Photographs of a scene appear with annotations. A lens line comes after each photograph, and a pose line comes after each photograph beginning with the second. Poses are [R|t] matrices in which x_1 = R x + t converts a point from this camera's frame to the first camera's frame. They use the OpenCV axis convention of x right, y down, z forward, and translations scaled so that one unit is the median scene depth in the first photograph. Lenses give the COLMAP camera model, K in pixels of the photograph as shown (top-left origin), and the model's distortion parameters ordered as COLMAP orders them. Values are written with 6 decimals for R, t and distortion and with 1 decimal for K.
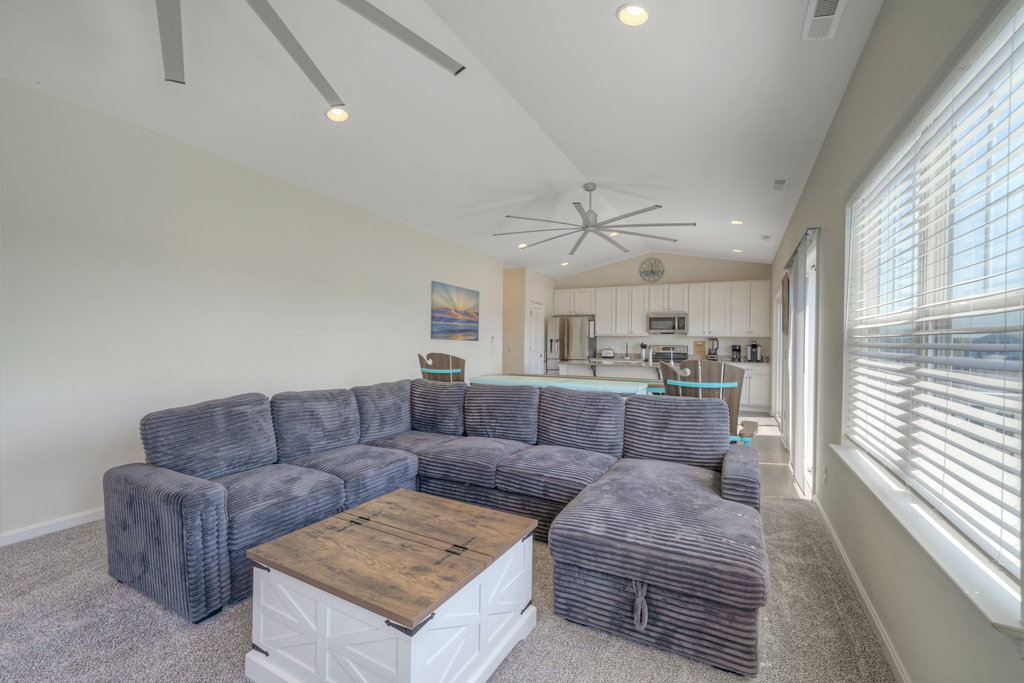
lens RADIAL K [[434.3, 0, 512.0], [0, 434.3, 341.5], [0, 0, 1]] dist [0.001615, 0.000090]
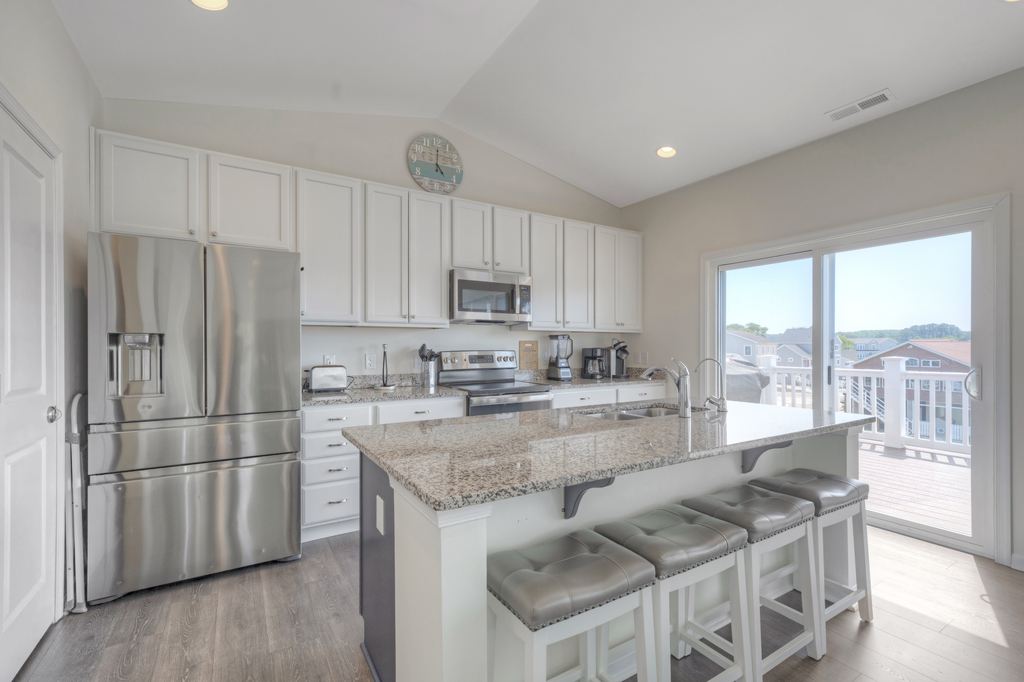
lens RADIAL K [[448.7, 0, 510.0], [0, 448.7, 348.8], [0, 0, 1]] dist [-0.001206, 0.000126]
pose [[0.516640, -0.013655, 0.856094, -0.000359], [0.009391, 0.999903, 0.010281, 0.002666], [-0.856151, 0.002728, 0.516718, 0.790724]]
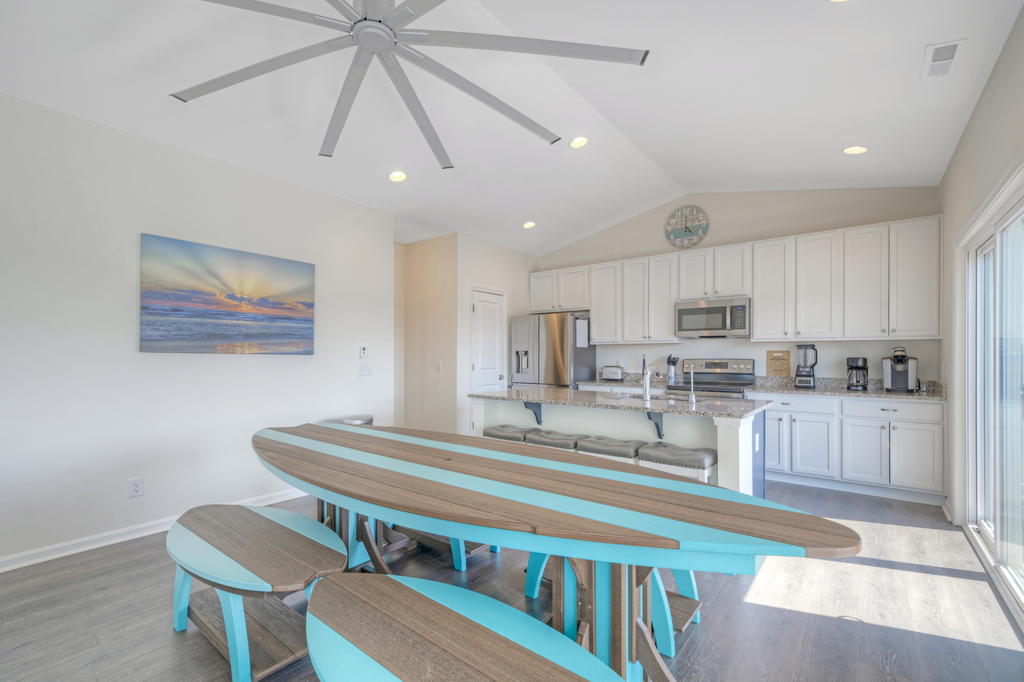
lens RADIAL K [[442.4, 0, 506.4], [0, 442.4, 354.7], [0, 0, 1]] dist [0.001293, 0.000079]
pose [[0.979216, -0.011724, -0.202481, 0.224451], [0.011130, 0.999930, -0.004069, 0.002636], [0.202515, 0.001731, 0.979278, 0.420444]]
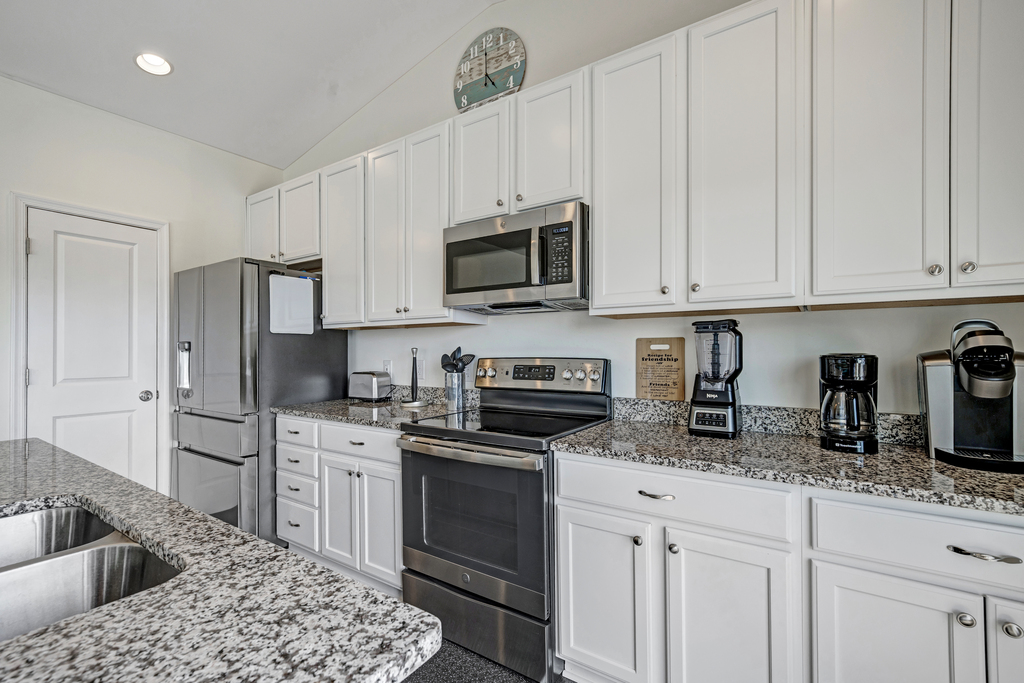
lens RADIAL K [[448.7, 0, 510.0], [0, 448.7, 349.3], [0, 0, 1]] dist [-0.001206, 0.000126]
pose [[0.992804, -0.014750, -0.118839, 0.396705], [0.014246, 0.999886, -0.005092, 0.005210], [0.118901, 0.003362, 0.992900, 0.792500]]
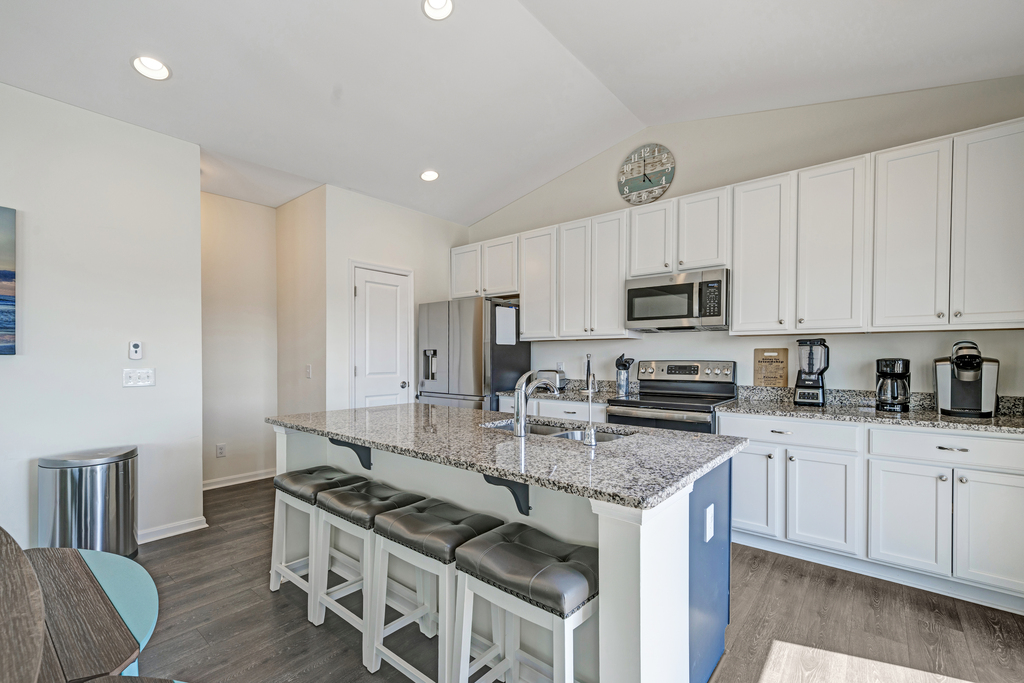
lens RADIAL K [[439.0, 0, 509.2], [0, 439.0, 363.1], [0, 0, 1]] dist [0.000285, 0.000089]
pose [[0.975345, -0.007945, -0.220540, 0.311800], [0.011180, 0.999847, 0.013427, 0.004007], [0.220400, -0.015562, 0.975285, 0.621787]]
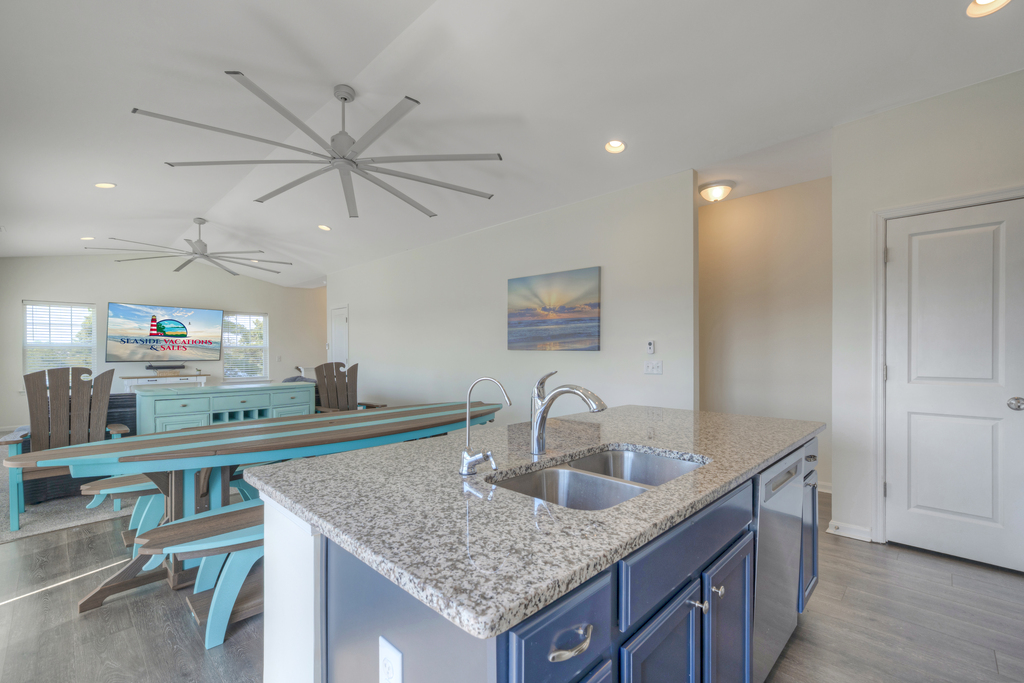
lens RADIAL K [[442.4, 0, 506.4], [0, 442.4, 355.2], [0, 0, 1]] dist [0.001293, 0.000079]
pose [[-0.293562, -0.002325, -0.955937, 0.440082], [0.001921, 0.999994, -0.003022, 0.005030], [0.955938, -0.002723, -0.293556, 0.876699]]
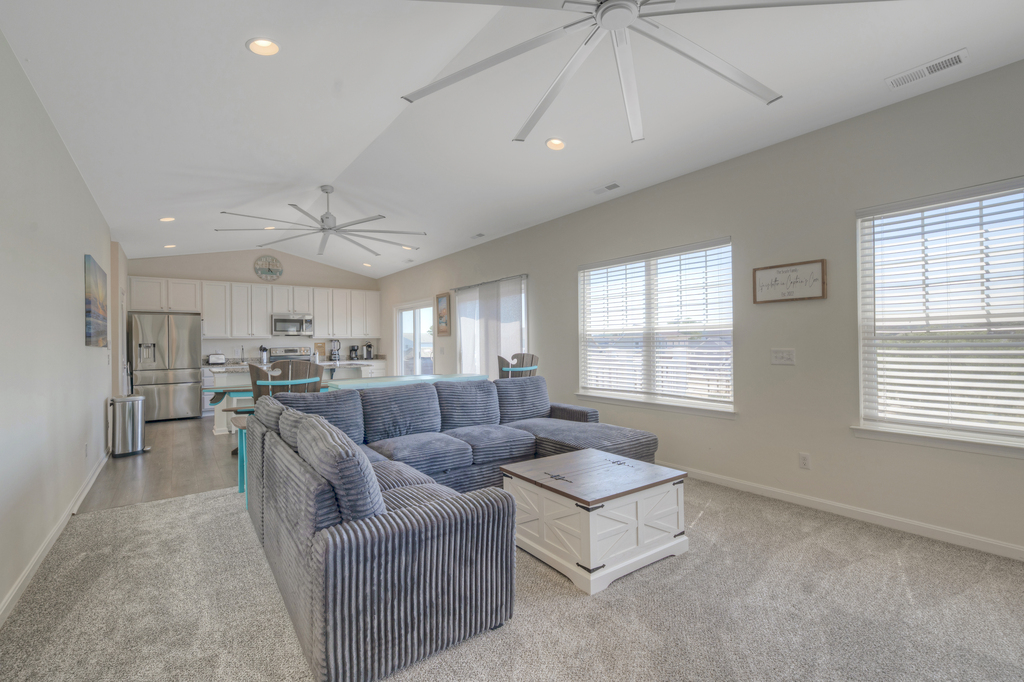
lens RADIAL K [[448.6, 0, 512.0], [0, 448.6, 341.0], [0, 0, 1]] dist [-0.001521, -0.000042]
pose [[0.436308, -0.014301, 0.899684, -0.354158], [0.017778, 0.999816, 0.007271, -0.004737], [-0.899622, 0.012822, 0.436482, 0.110932]]
